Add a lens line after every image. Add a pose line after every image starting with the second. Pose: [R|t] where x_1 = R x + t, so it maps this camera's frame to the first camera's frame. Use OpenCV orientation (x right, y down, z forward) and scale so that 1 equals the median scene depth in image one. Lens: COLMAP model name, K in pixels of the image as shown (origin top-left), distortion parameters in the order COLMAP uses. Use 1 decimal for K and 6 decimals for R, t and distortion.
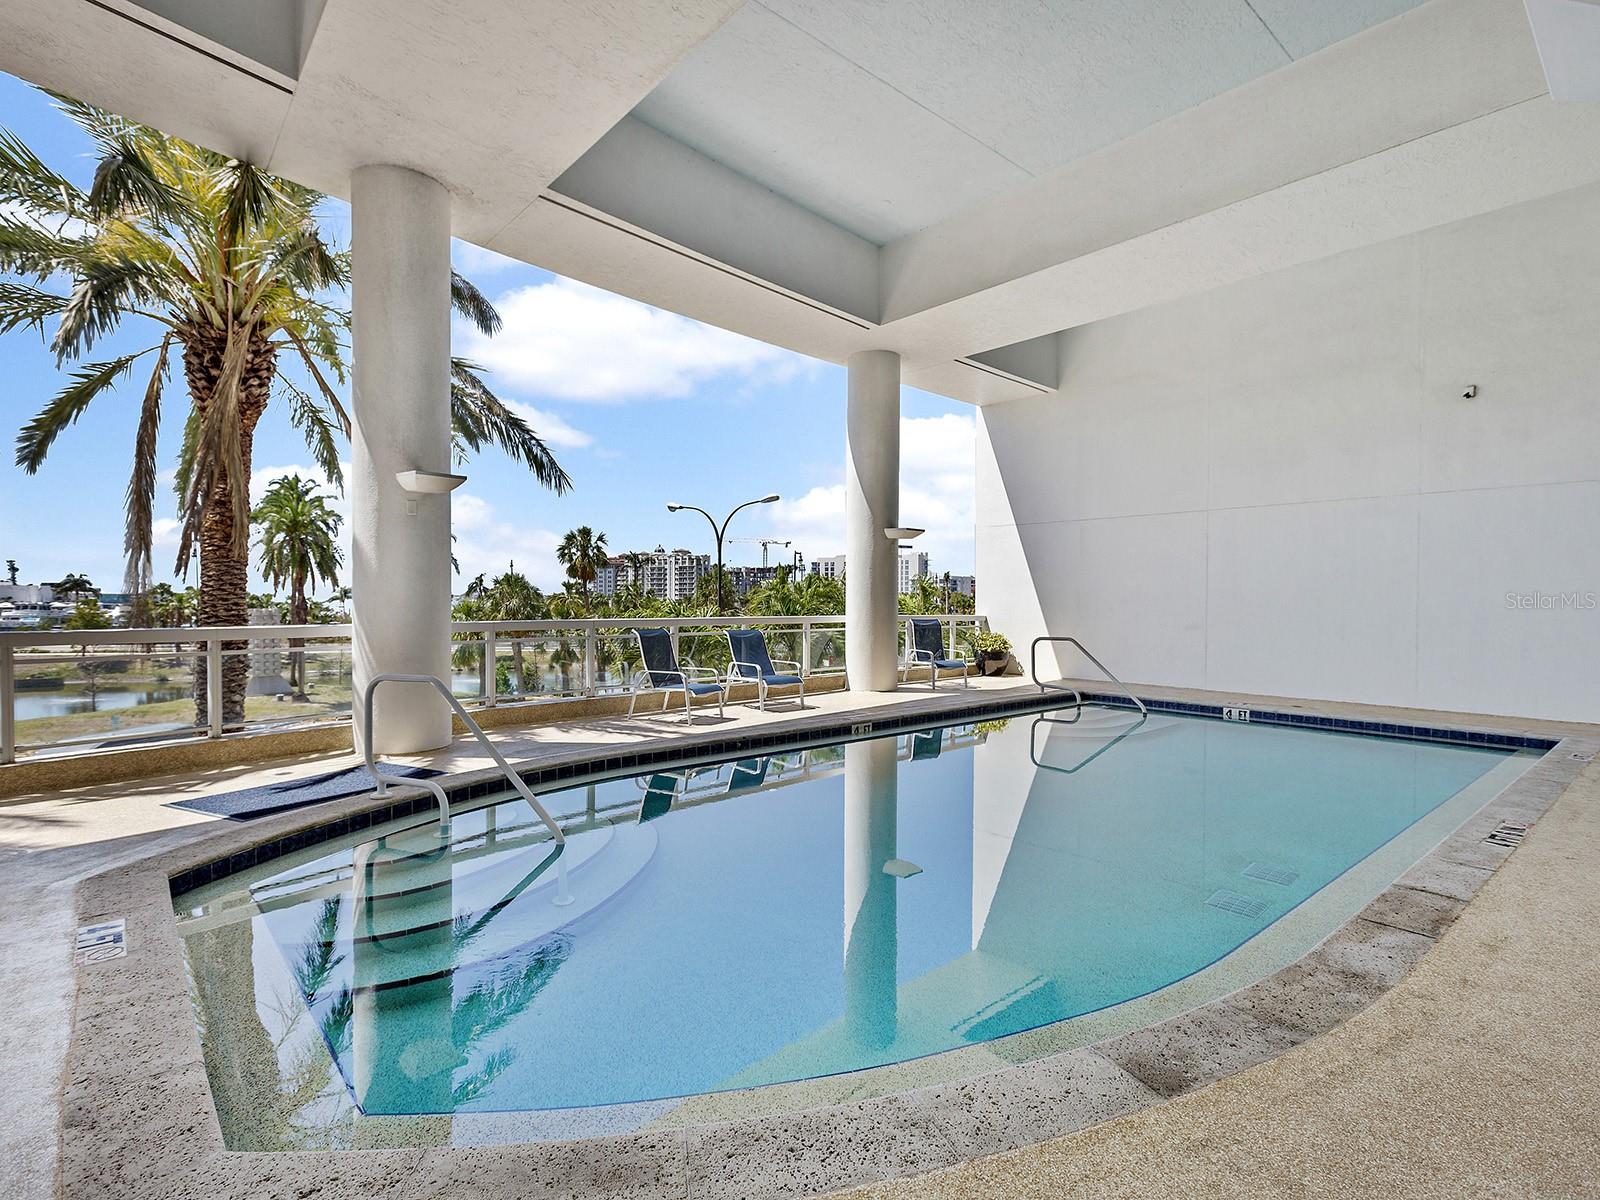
lens RADIAL K [[845.6, 0, 800.0], [0, 845.6, 600.0], [0, 0, 1]] dist [-0.000206, -0.000029]
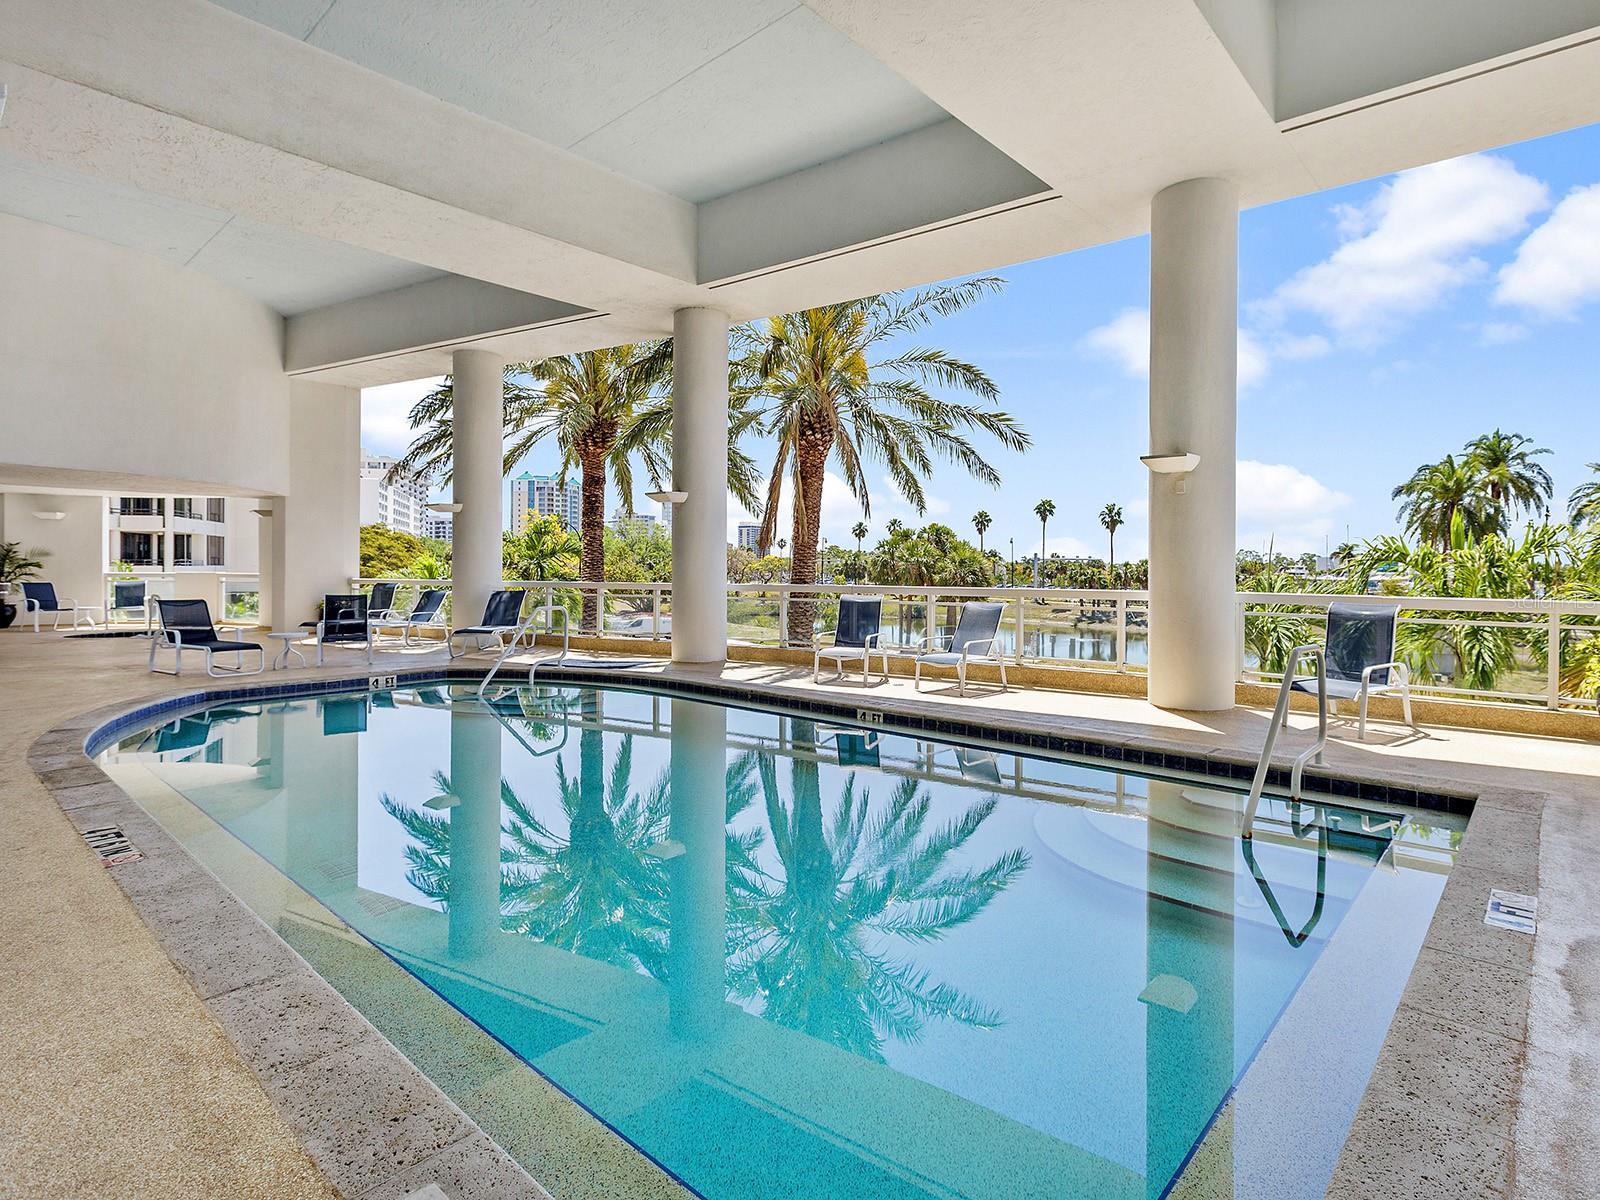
lens RADIAL K [[847.0, 0, 799.5], [0, 847.0, 561.8], [0, 0, 1]] dist [-0.000426, -0.000085]
pose [[0.150528, 0.000035, -0.988606, 0.923918], [-0.011401, 0.999934, -0.001701, -0.010093], [0.988540, 0.011527, 0.150518, 0.764833]]
